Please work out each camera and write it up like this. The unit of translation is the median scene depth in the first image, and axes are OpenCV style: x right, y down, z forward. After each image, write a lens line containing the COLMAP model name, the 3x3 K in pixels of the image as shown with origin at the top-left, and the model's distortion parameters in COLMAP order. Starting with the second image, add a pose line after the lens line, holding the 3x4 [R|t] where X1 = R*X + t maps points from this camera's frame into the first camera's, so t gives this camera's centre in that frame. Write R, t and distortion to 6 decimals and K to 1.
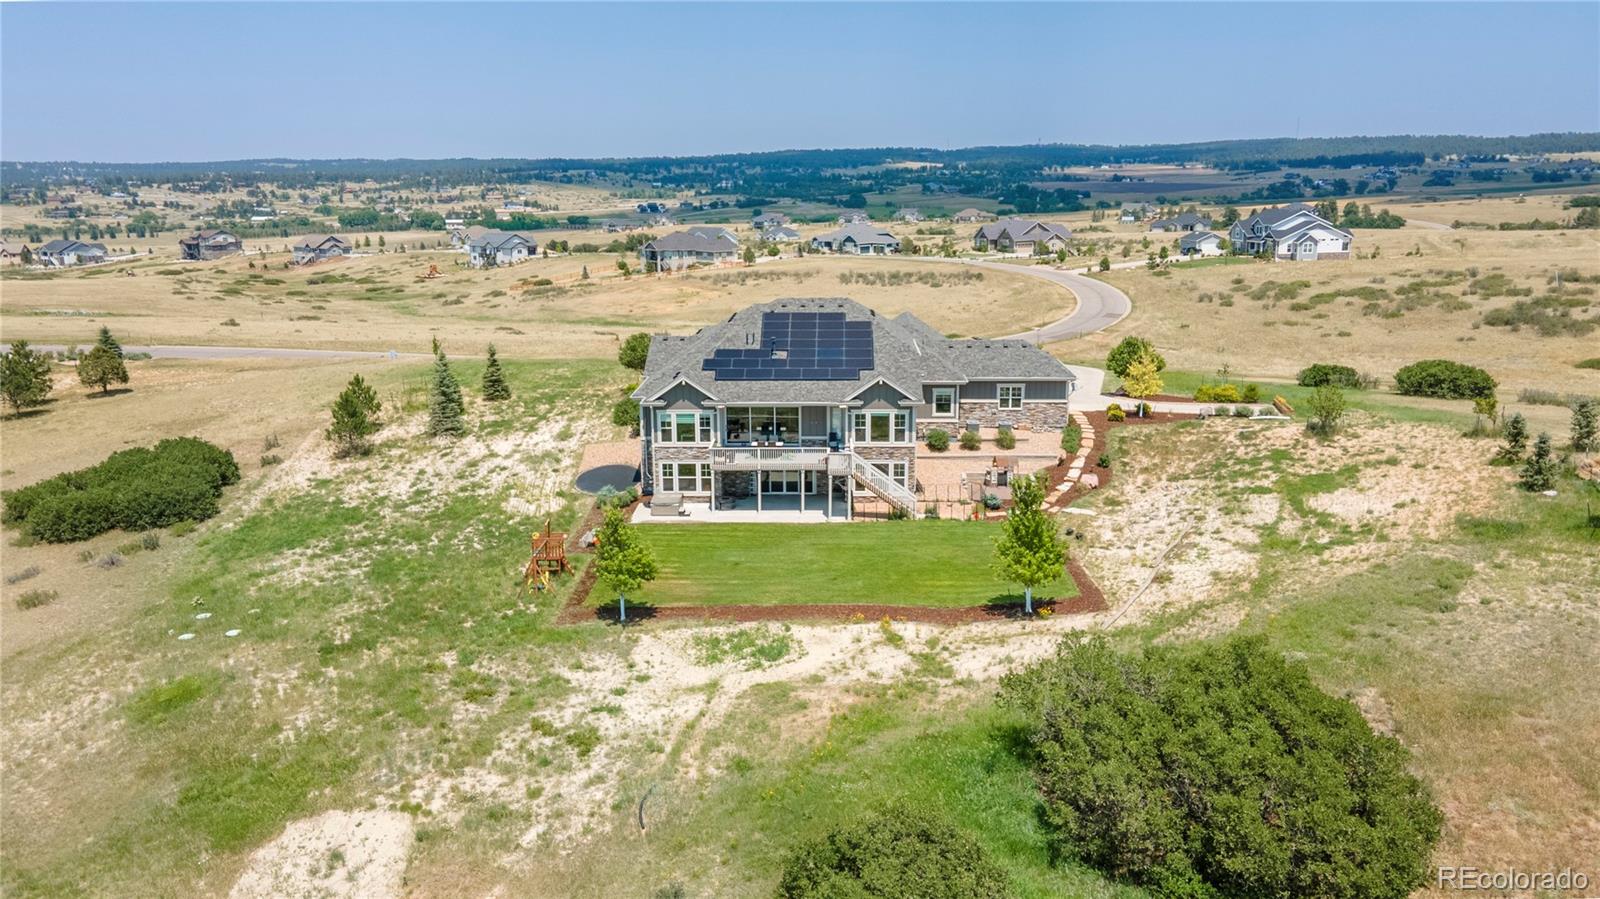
lens RADIAL K [[1196.8, 0, 796.9], [0, 1196.8, 446.6], [0, 0, 1]] dist [0.043118, 0.007035]
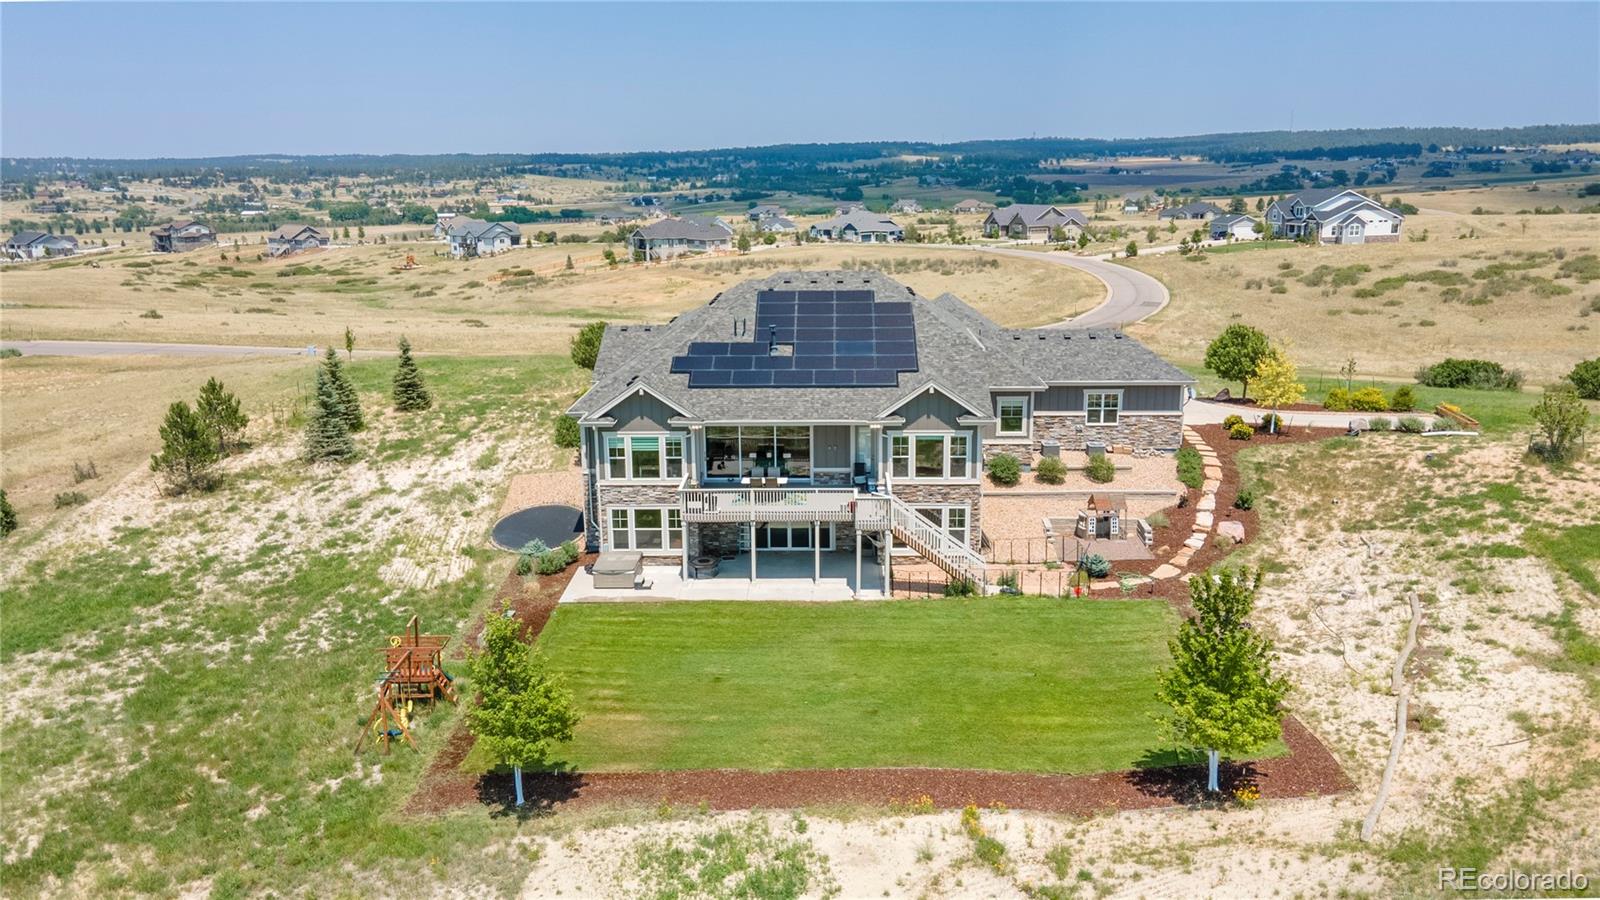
lens RADIAL K [[1187.5, 0, 796.5], [0, 1187.5, 451.2], [0, 0, 1]] dist [0.029807, 0.034439]
pose [[0.999990, -0.003513, 0.002755, -0.002383], [0.003487, 0.999951, 0.009217, -0.007255], [-0.002787, -0.009207, 0.999954, 0.091483]]
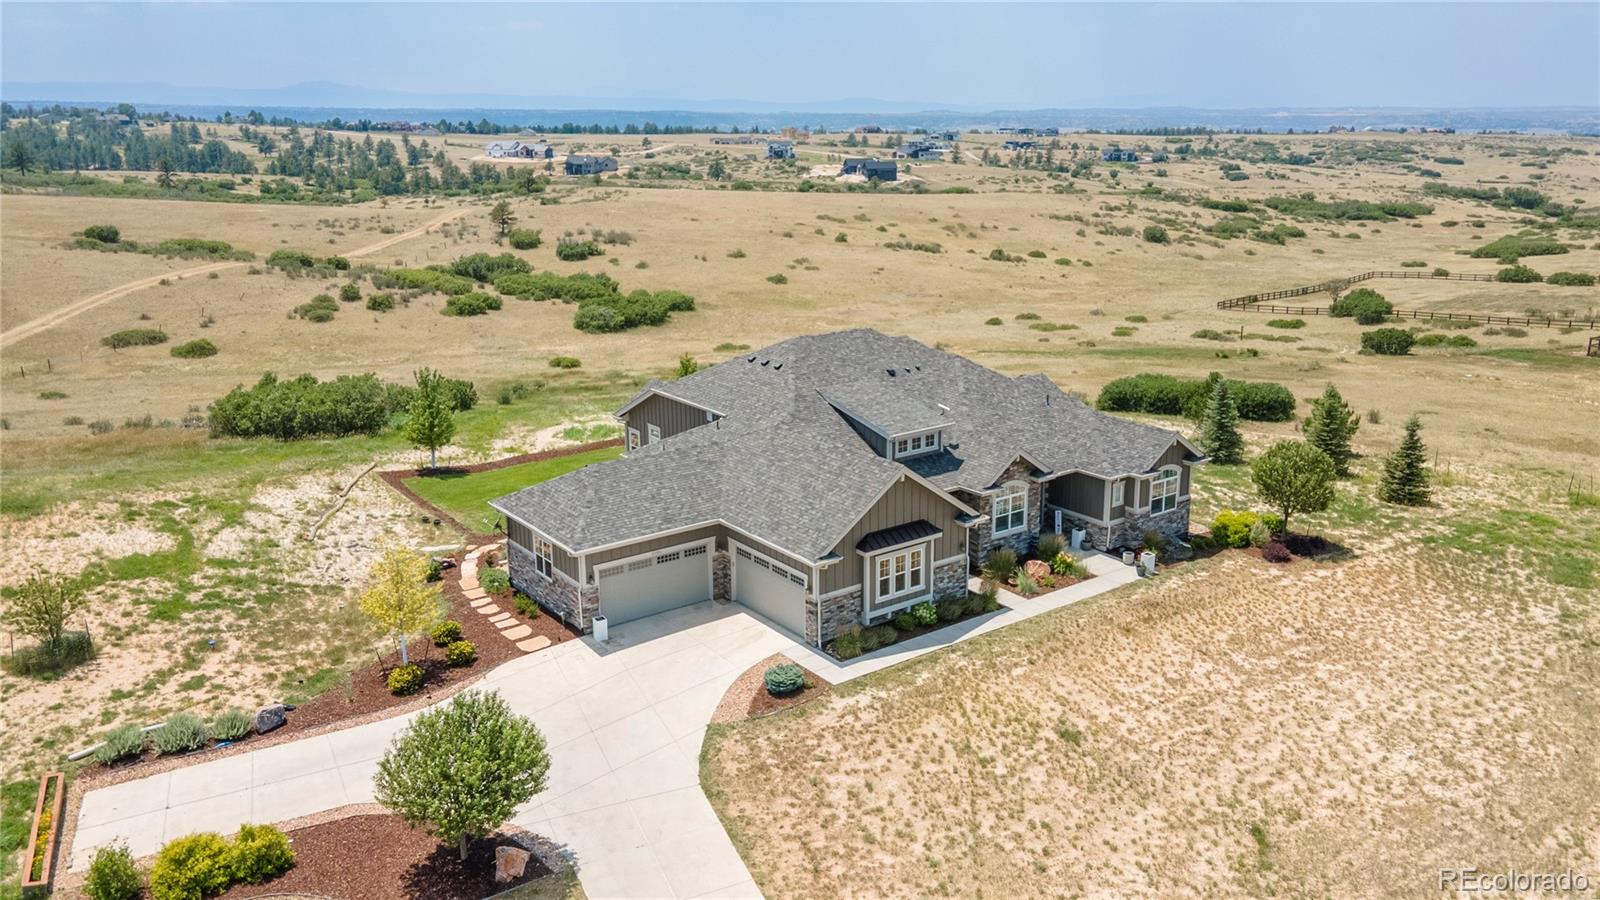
lens RADIAL K [[1223.6, 0, 809.9], [0, 1223.6, 448.1], [0, 0, 1]] dist [0.008213, 0.081842]
pose [[-0.781022, 0.176611, -0.599010, 0.151991], [-0.129669, 0.892412, 0.432188, -0.120132], [0.610893, 0.415221, -0.674093, 0.481244]]
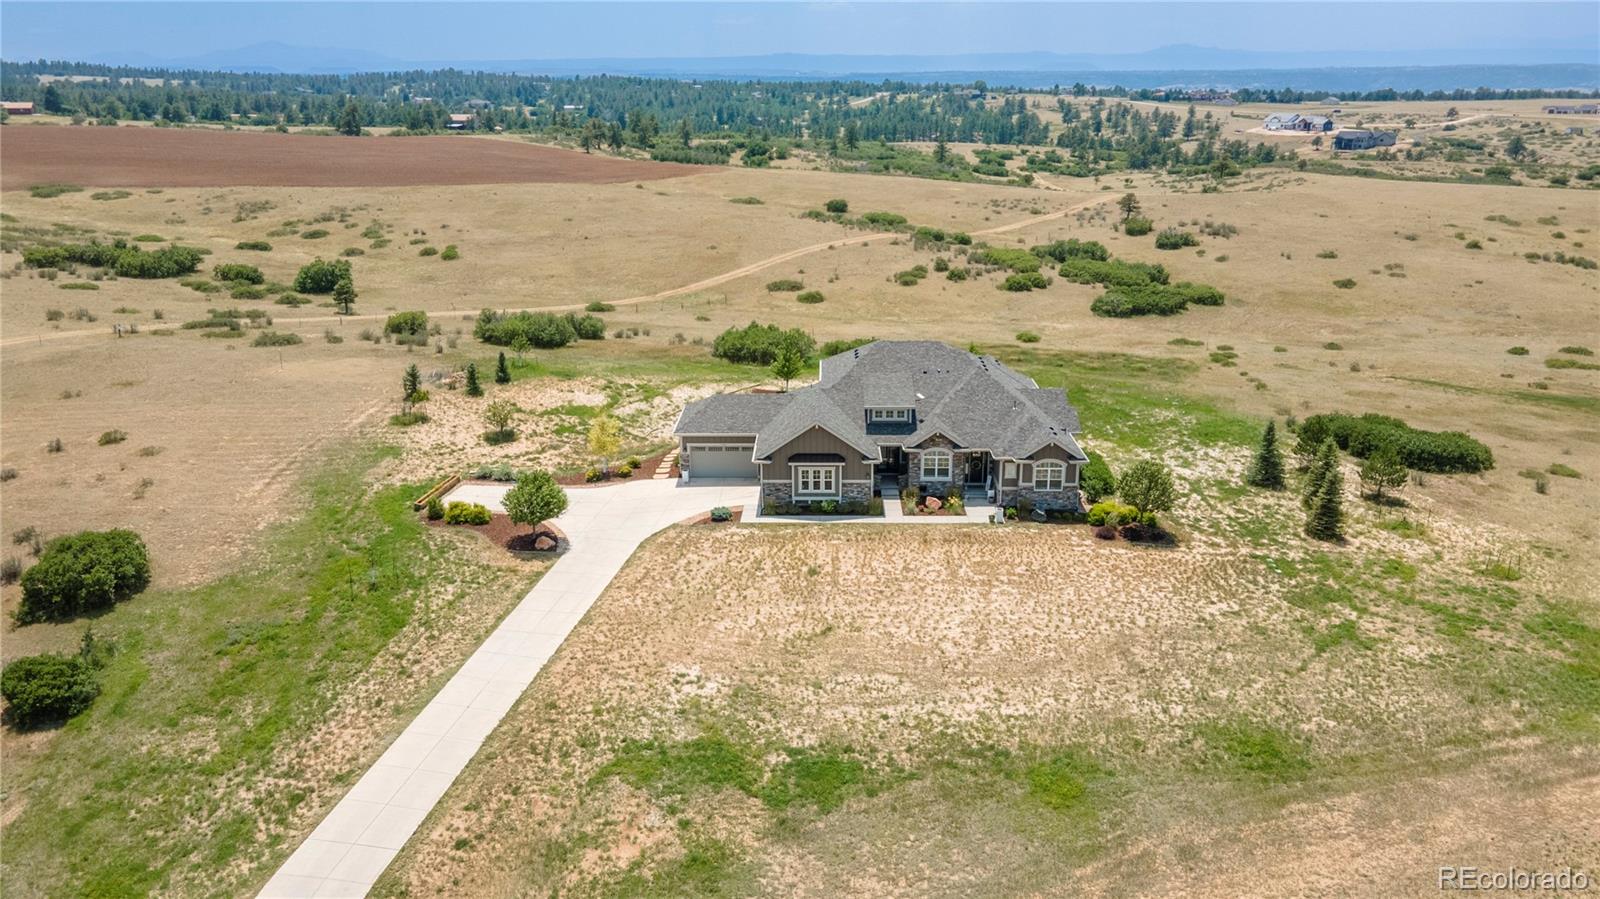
lens RADIAL K [[1187.5, 0, 796.5], [0, 1187.5, 450.7], [0, 0, 1]] dist [0.029807, 0.034439]
pose [[-0.999775, 0.016969, 0.012693, 0.029002], [0.021066, 0.860779, 0.508543, -0.198734], [-0.002296, 0.508696, -0.860943, 0.653039]]
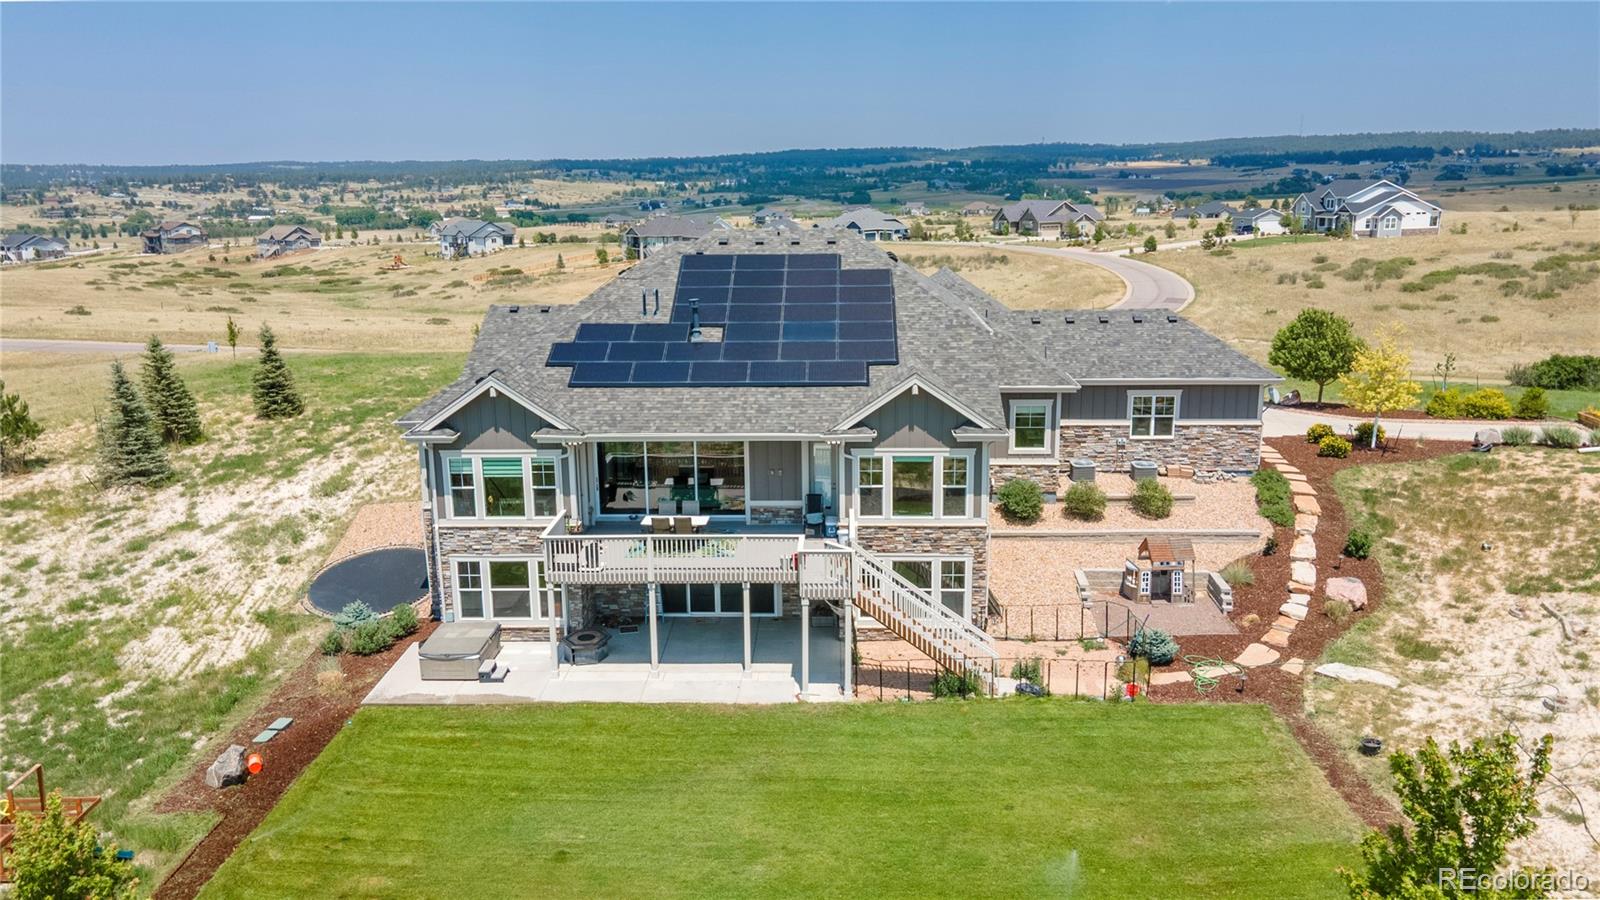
lens RADIAL K [[1182.2, 0, 796.0], [0, 1182.2, 450.8], [0, 0, 1]] dist [0.024984, 0.043109]
pose [[0.999979, -0.003081, -0.005762, 0.007415], [0.003110, 0.999983, 0.004944, -0.009199], [0.005747, -0.004962, 0.999971, 0.151688]]
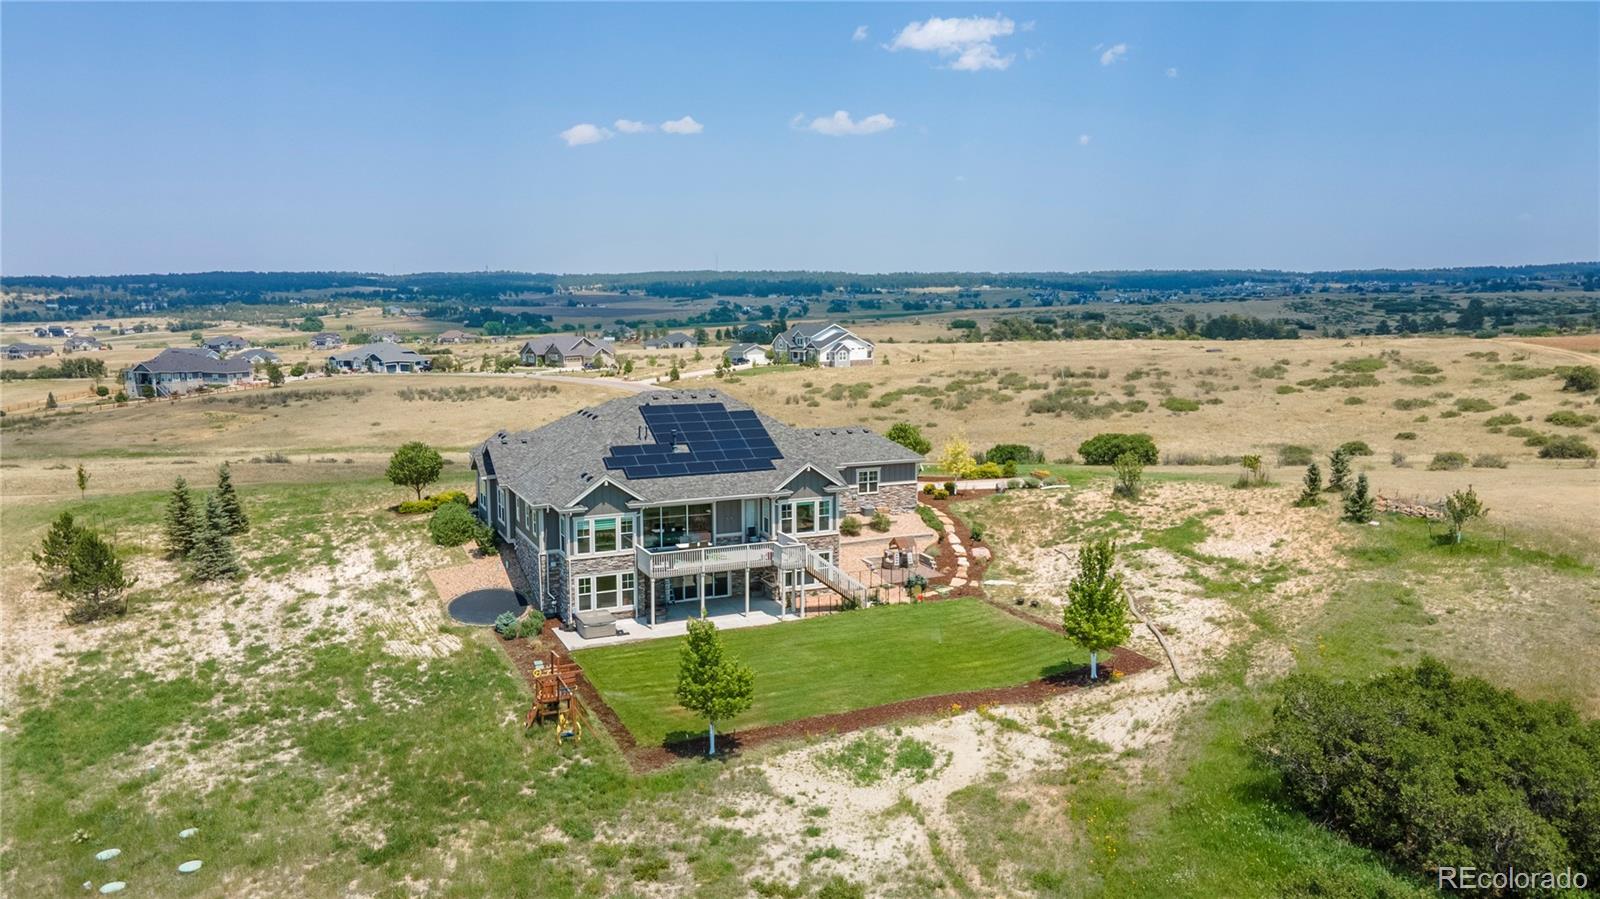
lens RADIAL K [[1163.4, 0, 791.2], [0, 1163.4, 455.7], [0, 0, 1]] dist [0.043185, 0.000796]
pose [[0.900490, -0.054846, 0.431405, -0.096232], [0.093720, 0.993180, -0.069360, -0.000384], [-0.424659, 0.102890, 0.899488, 0.046818]]
